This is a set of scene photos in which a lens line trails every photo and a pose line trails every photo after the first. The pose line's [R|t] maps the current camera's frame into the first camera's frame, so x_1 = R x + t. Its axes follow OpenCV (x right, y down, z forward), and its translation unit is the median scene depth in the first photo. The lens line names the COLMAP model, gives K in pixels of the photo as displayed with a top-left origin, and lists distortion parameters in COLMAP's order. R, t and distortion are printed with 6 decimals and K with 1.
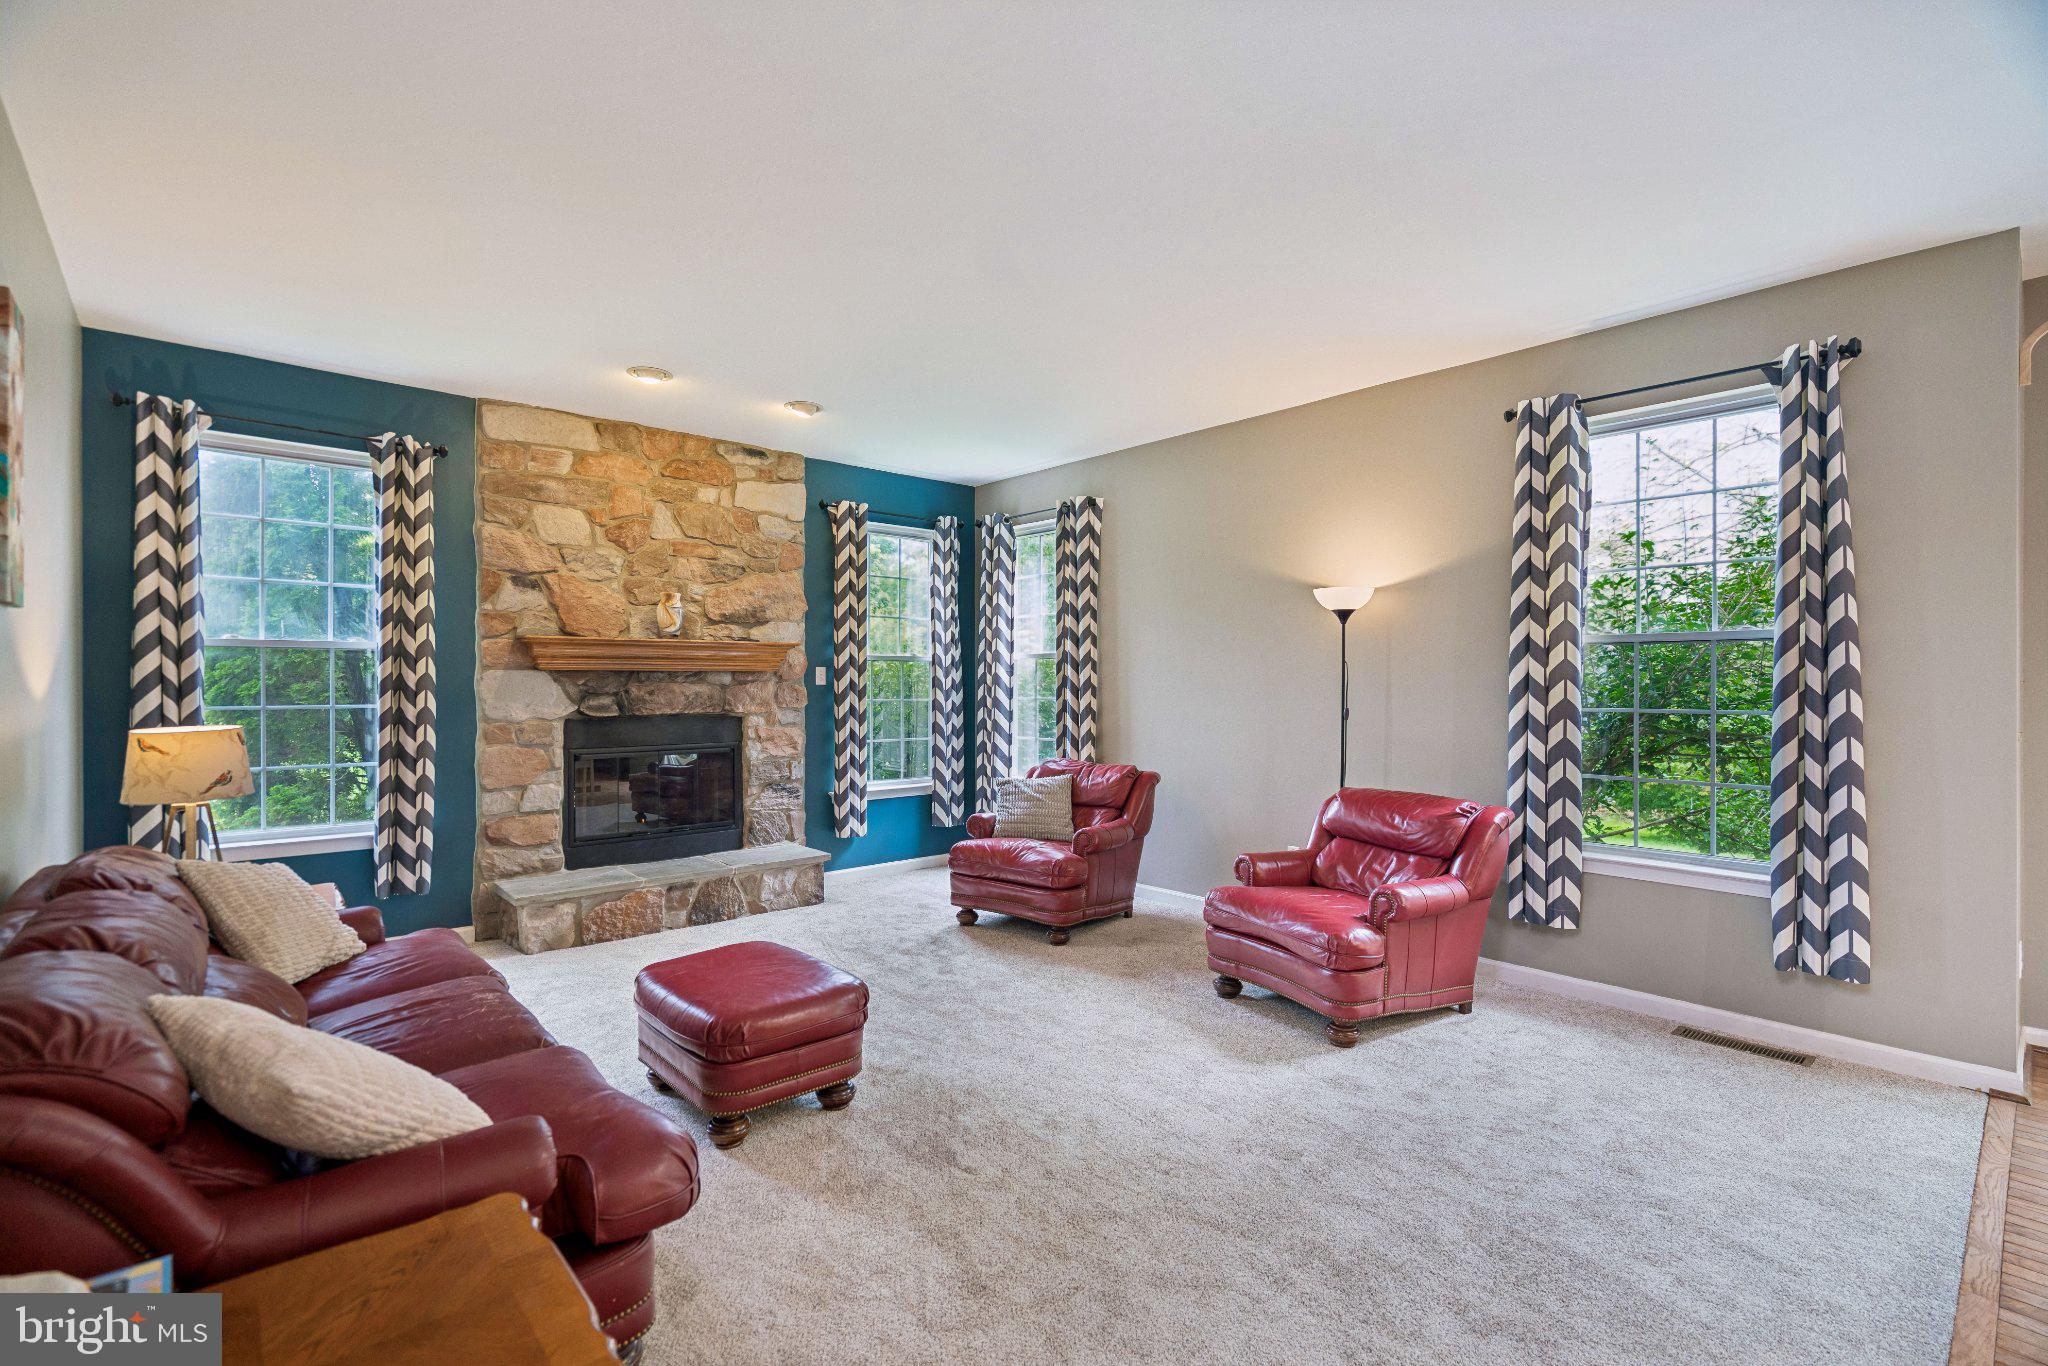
lens RADIAL K [[931.0, 0, 1021.9], [0, 931.0, 684.3], [0, 0, 1]] dist [-0.010979, 0.003499]
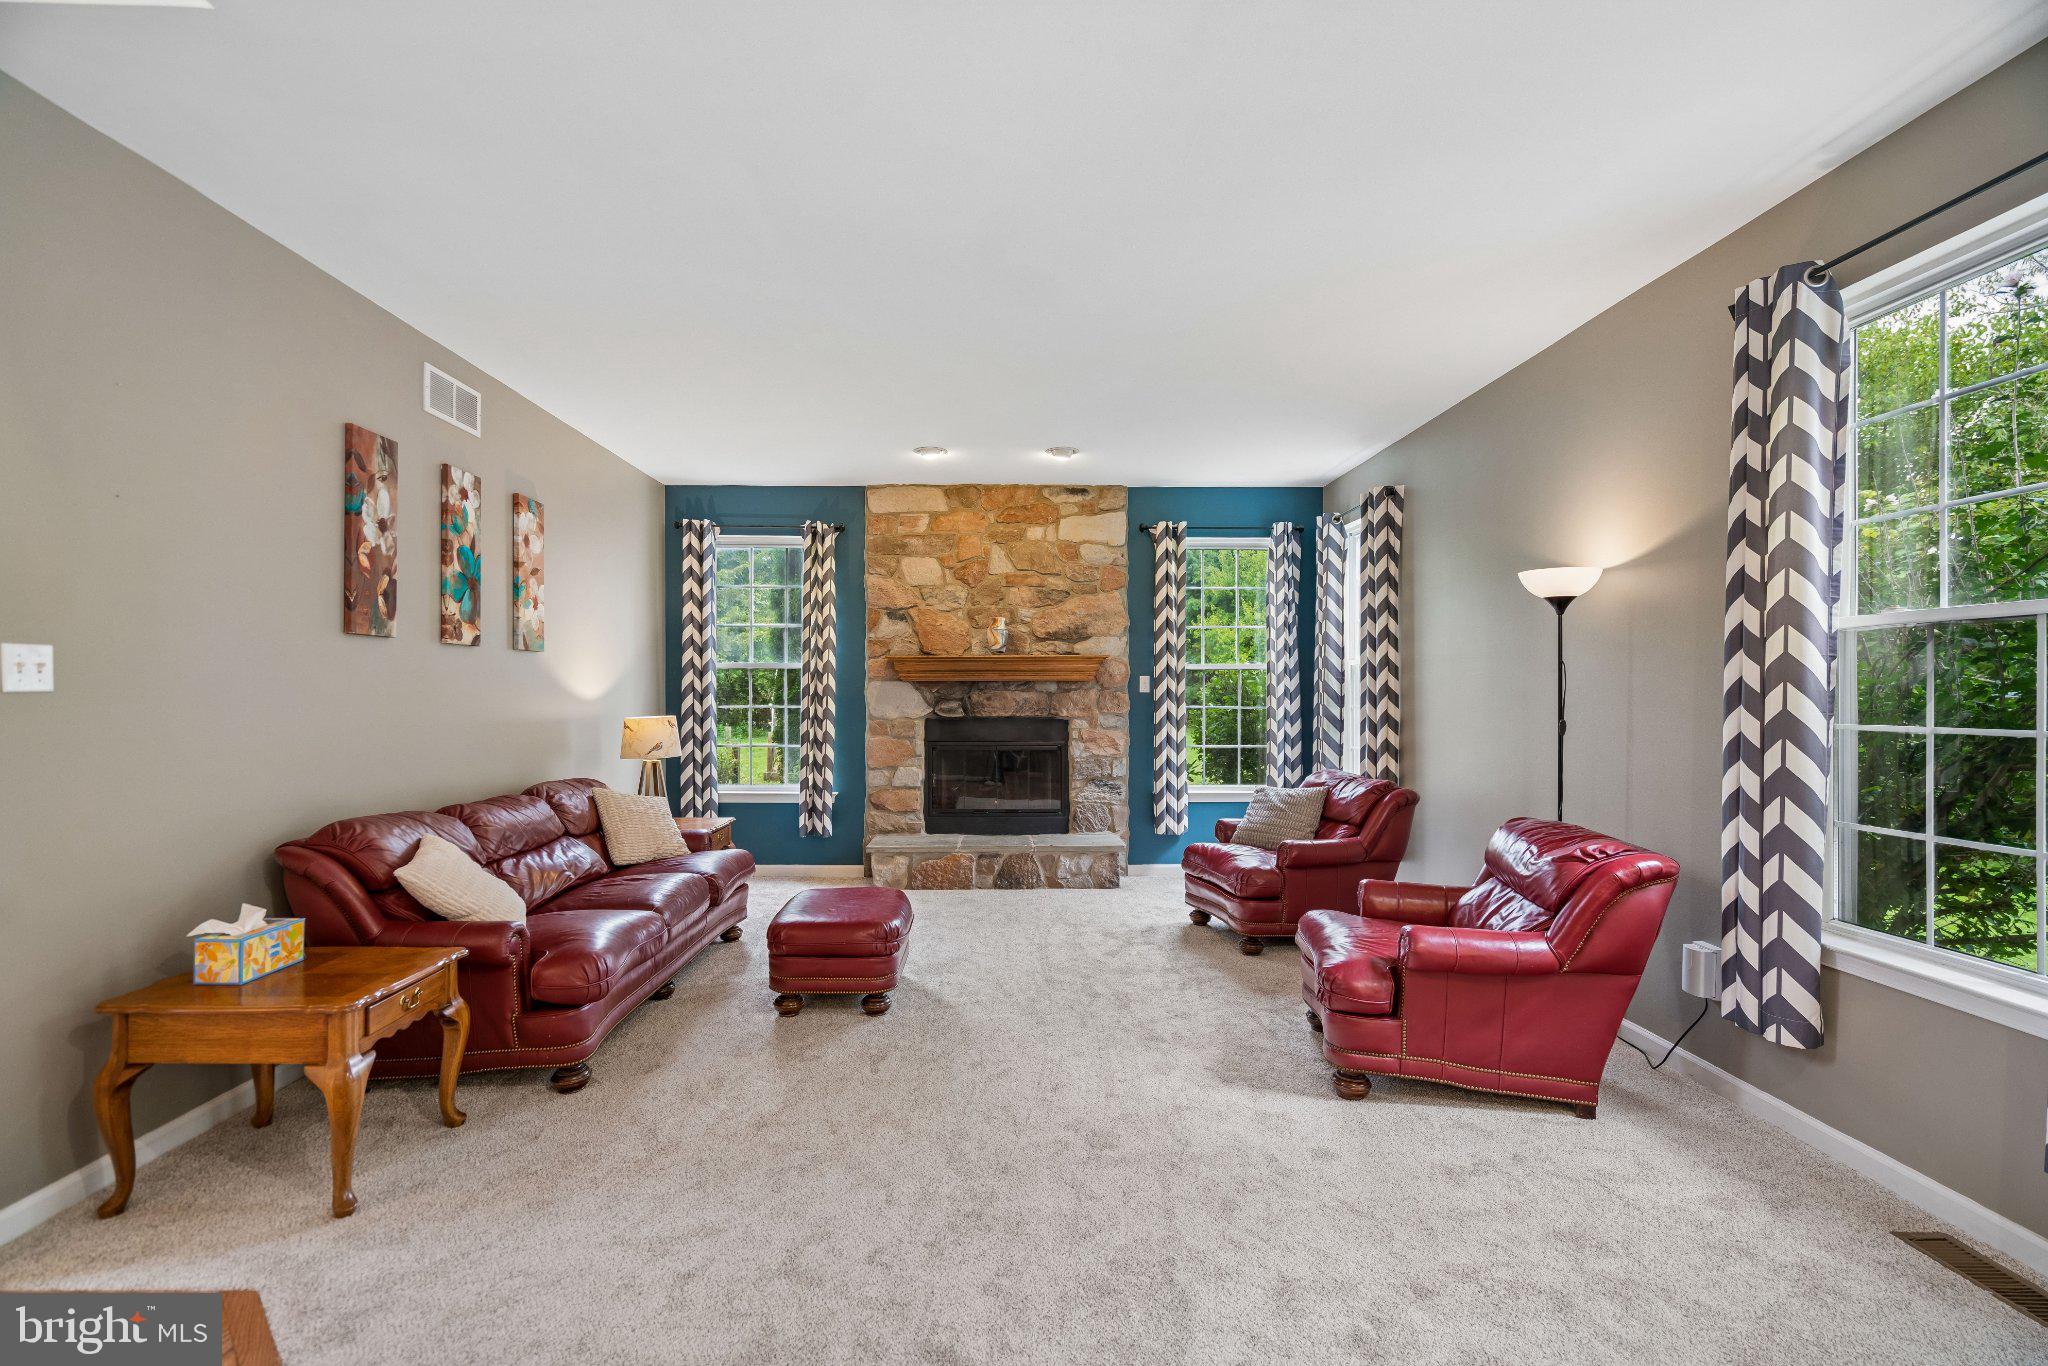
lens RADIAL K [[931.0, 0, 988.3], [0, 931.0, 693.5], [0, 0, 1]] dist [-0.010979, 0.003499]
pose [[0.750185, -0.000170, -0.661228, 0.442335], [-0.000083, 1.000000, -0.000351, 0.002708], [0.661228, 0.000318, 0.750185, 0.070430]]
